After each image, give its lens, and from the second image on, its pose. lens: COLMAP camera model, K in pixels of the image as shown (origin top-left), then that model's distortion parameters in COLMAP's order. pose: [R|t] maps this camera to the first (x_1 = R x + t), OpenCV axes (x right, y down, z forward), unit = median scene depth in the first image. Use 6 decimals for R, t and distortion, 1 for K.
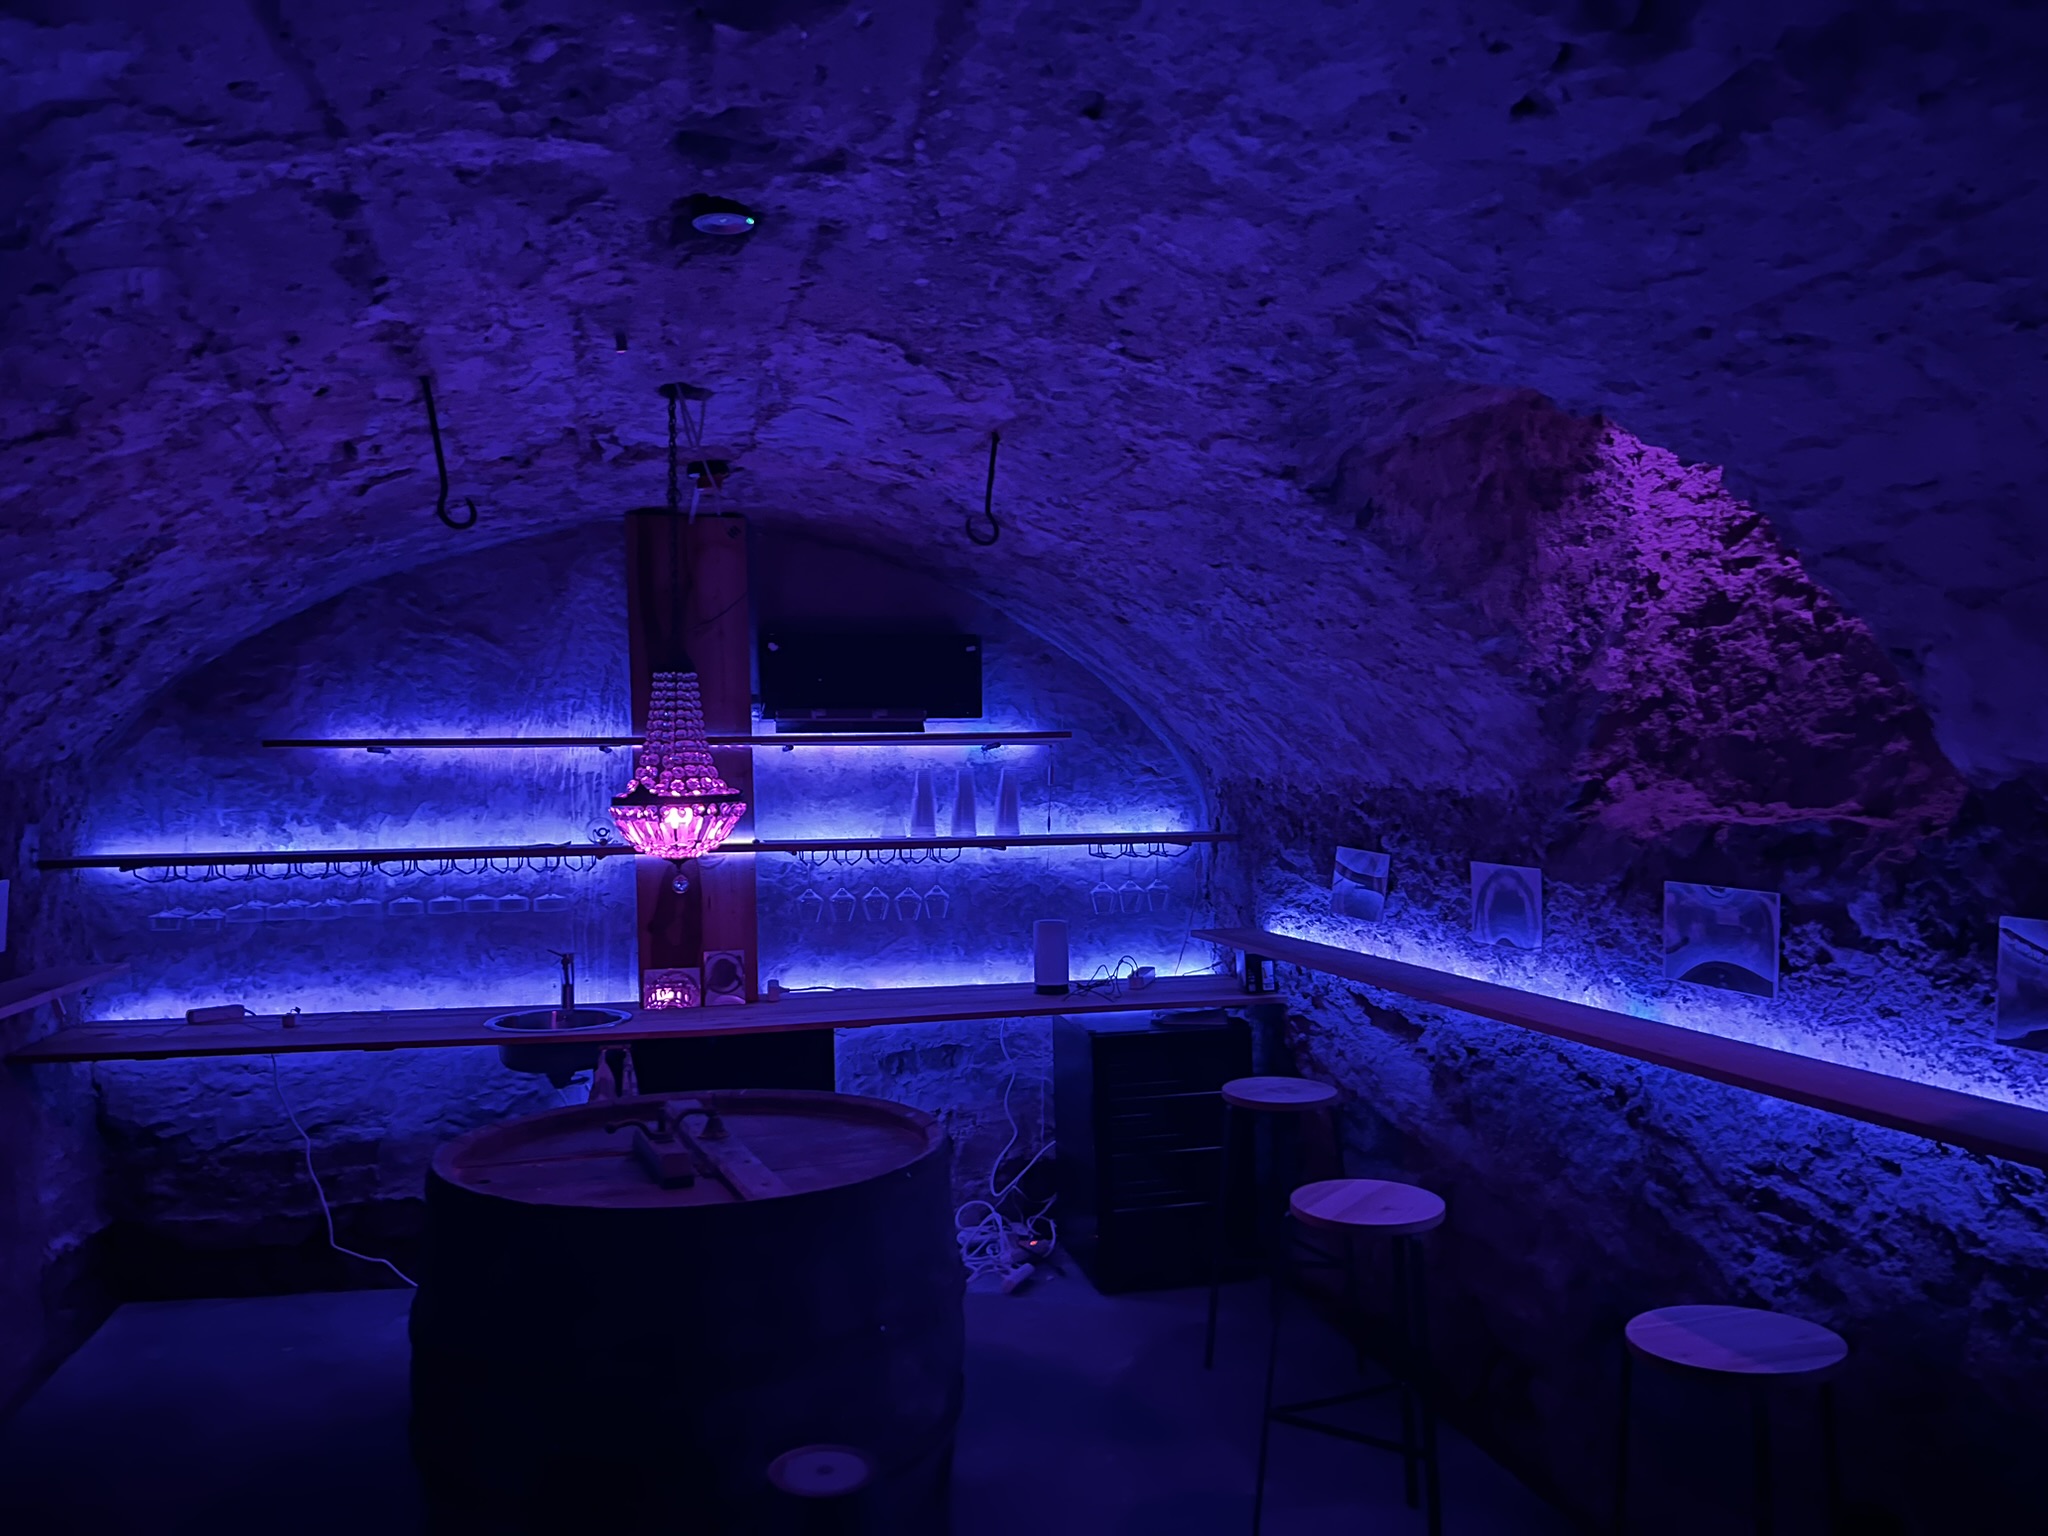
lens RADIAL K [[1545.3, 0, 1011.7], [0, 1545.3, 767.0], [0, 0, 1]] dist [0.062671, -0.102537]
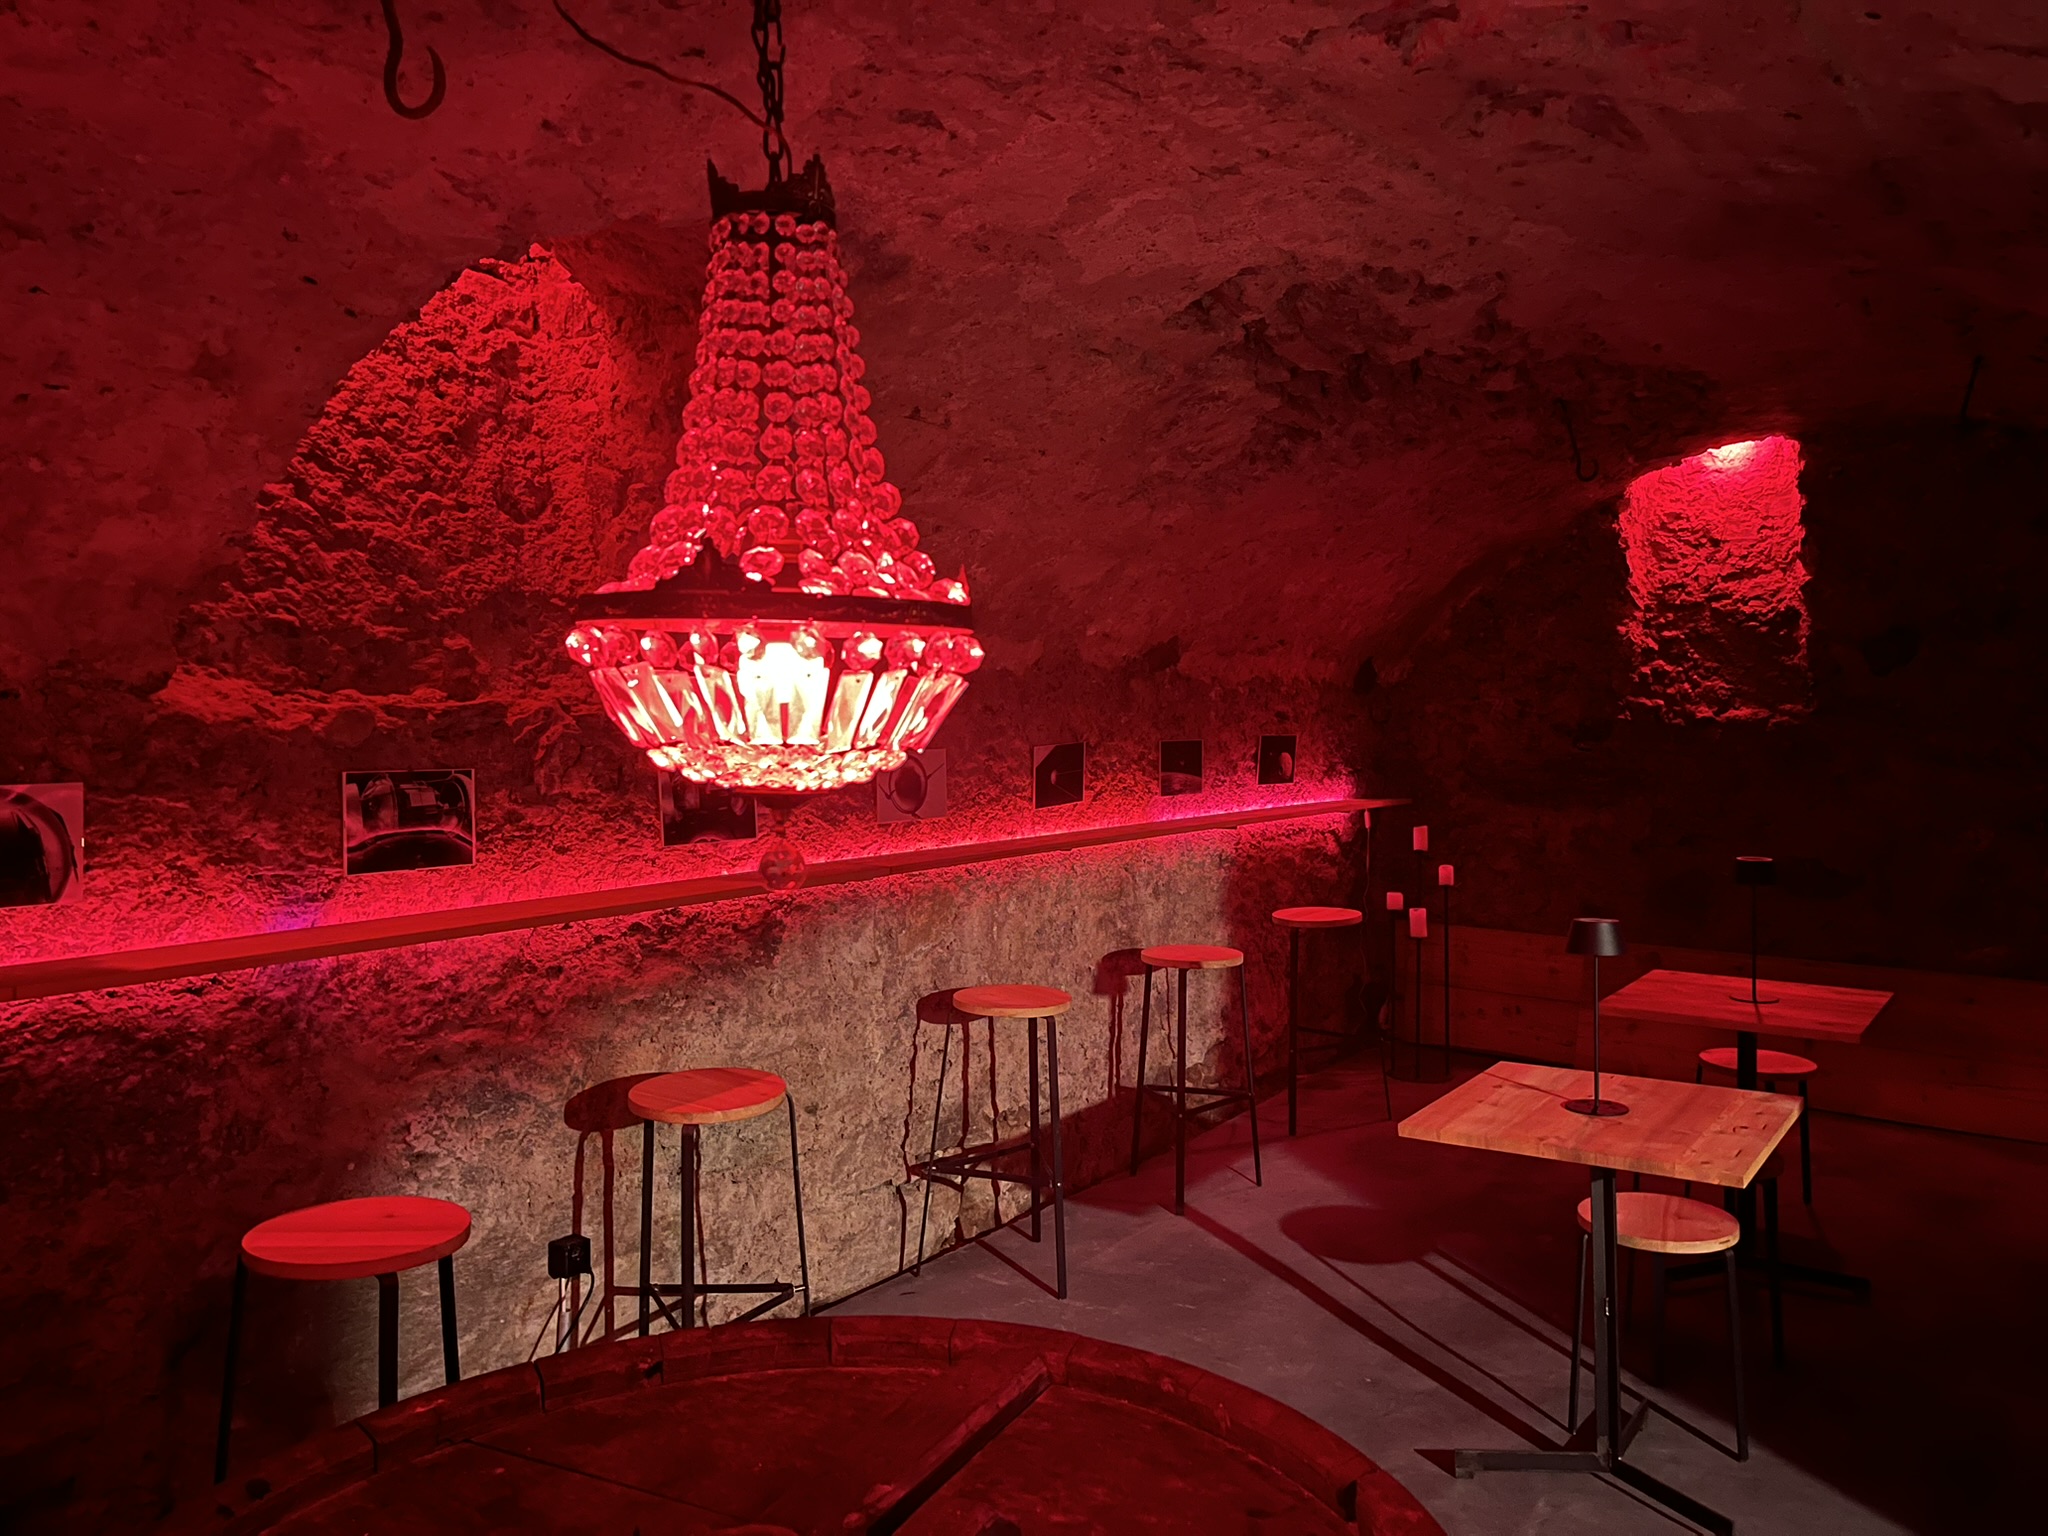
lens RADIAL K [[1545.3, 0, 1011.7], [0, 1545.3, 767.0], [0, 0, 1]] dist [0.062671, -0.102537]
pose [[-0.656159, -0.007551, 0.754585, -0.609646], [0.012137, 0.999715, 0.020557, 0.062593], [-0.754525, 0.022647, -0.655880, 1.459788]]
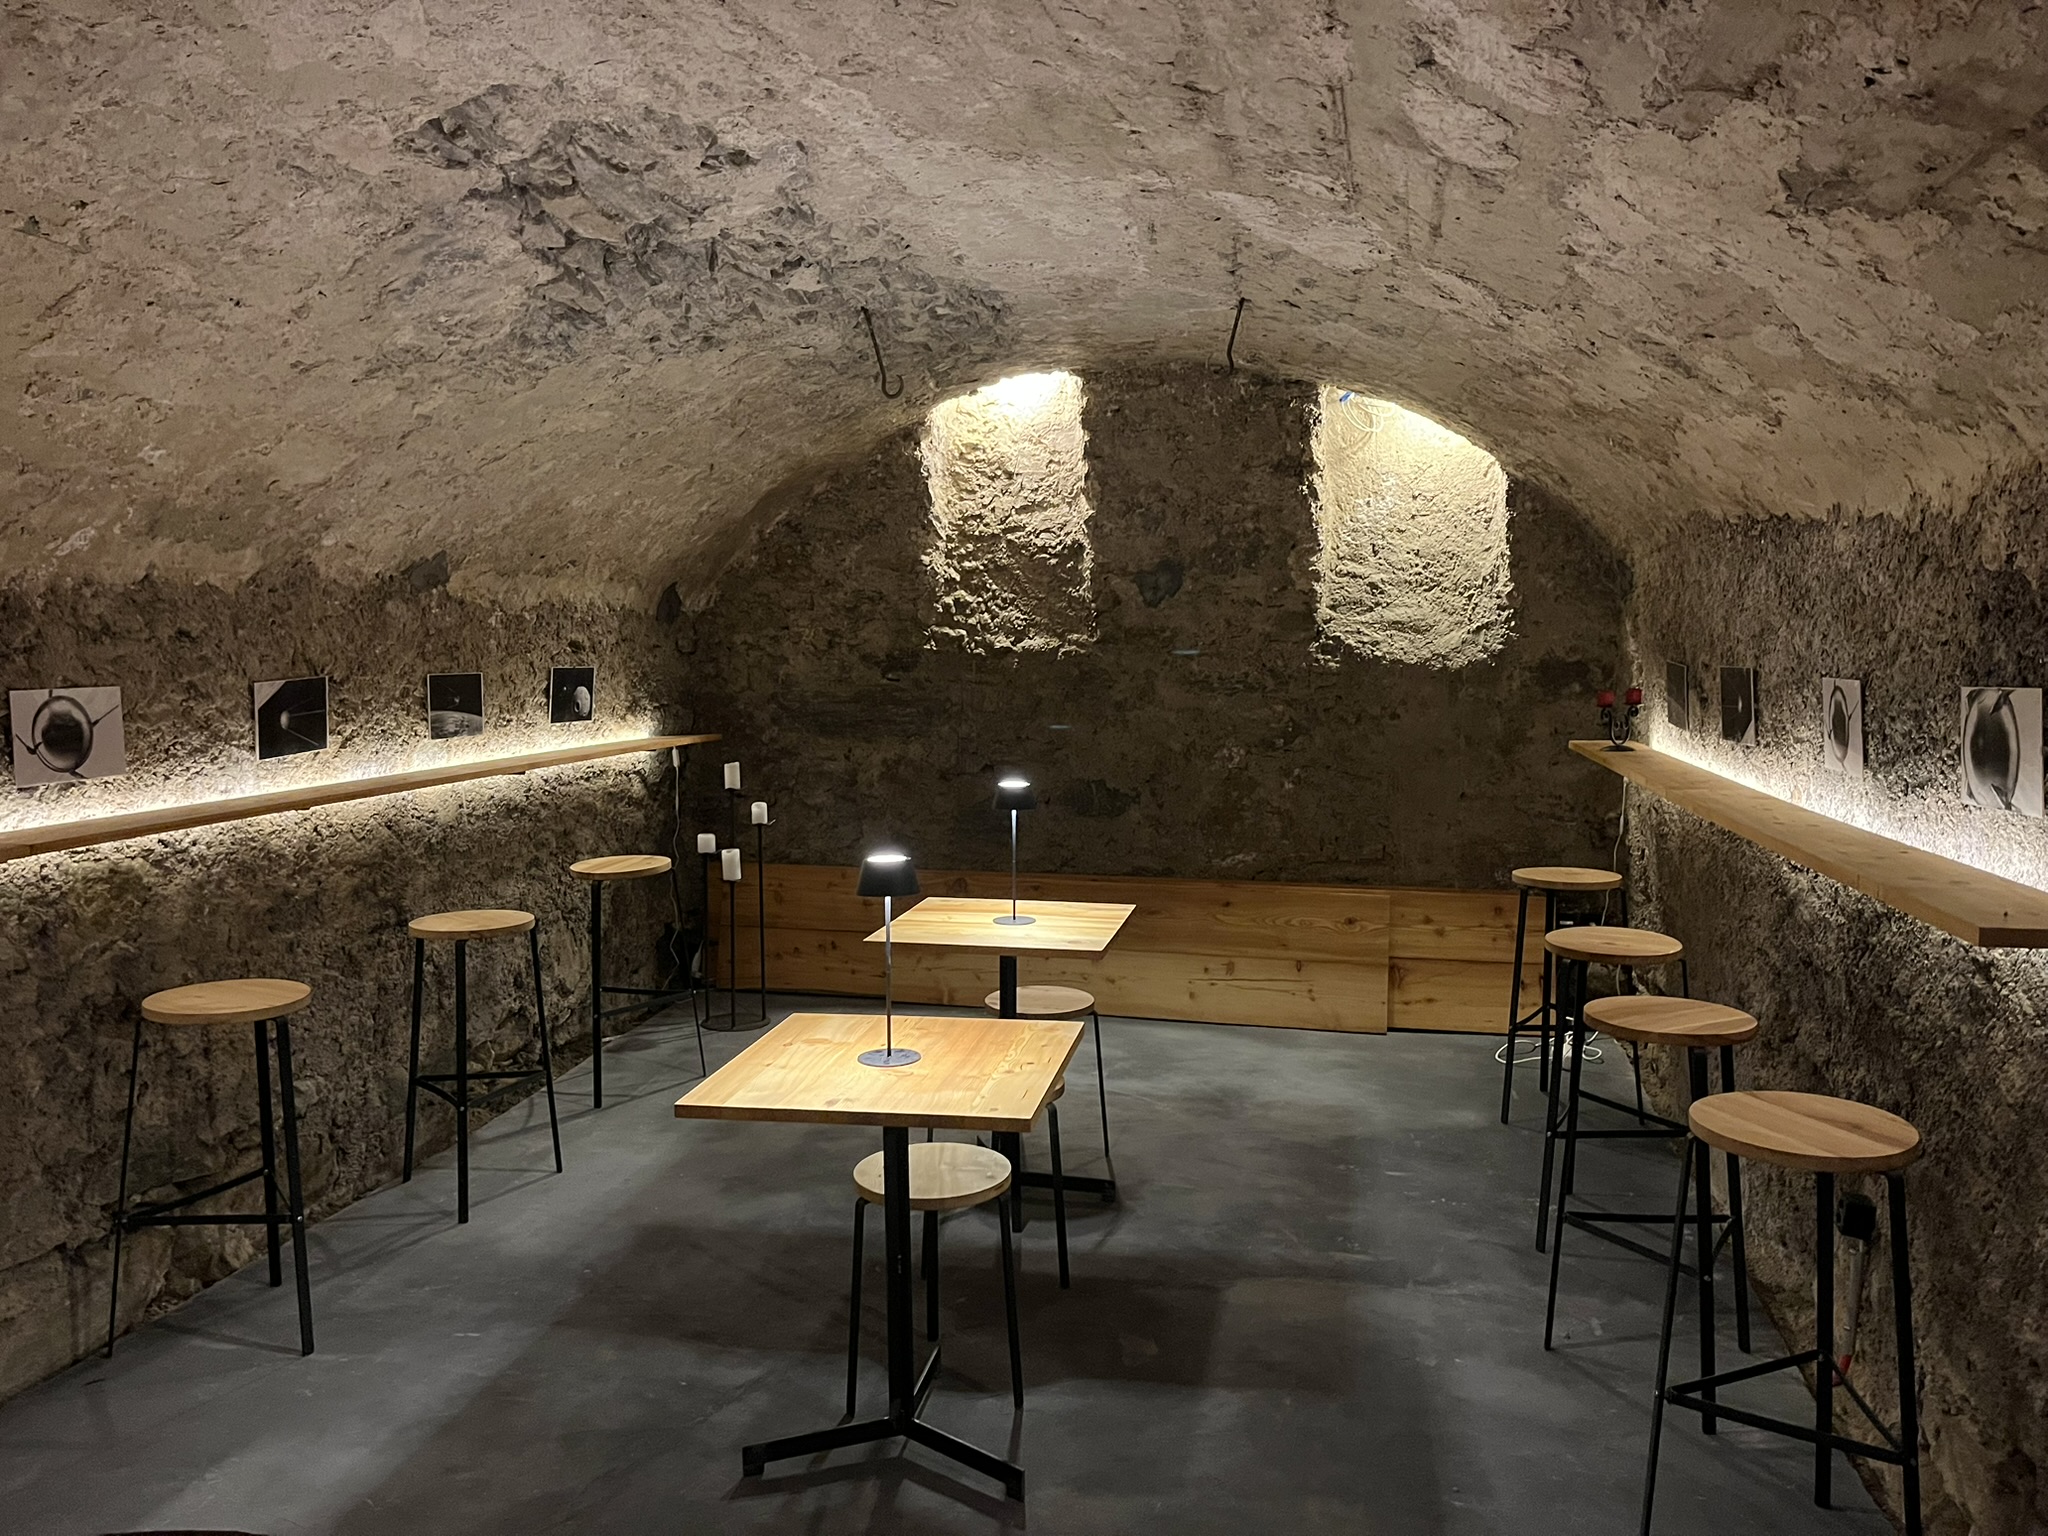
lens RADIAL K [[1565.9, 0, 1026.2], [0, 1565.9, 731.7], [0, 0, 1]] dist [0.135854, -0.152452]
pose [[-0.916268, -0.000465, 0.400565, -0.583213], [0.019759, 0.998730, 0.046356, 0.064099], [-0.400077, 0.050390, -0.915095, 1.420617]]
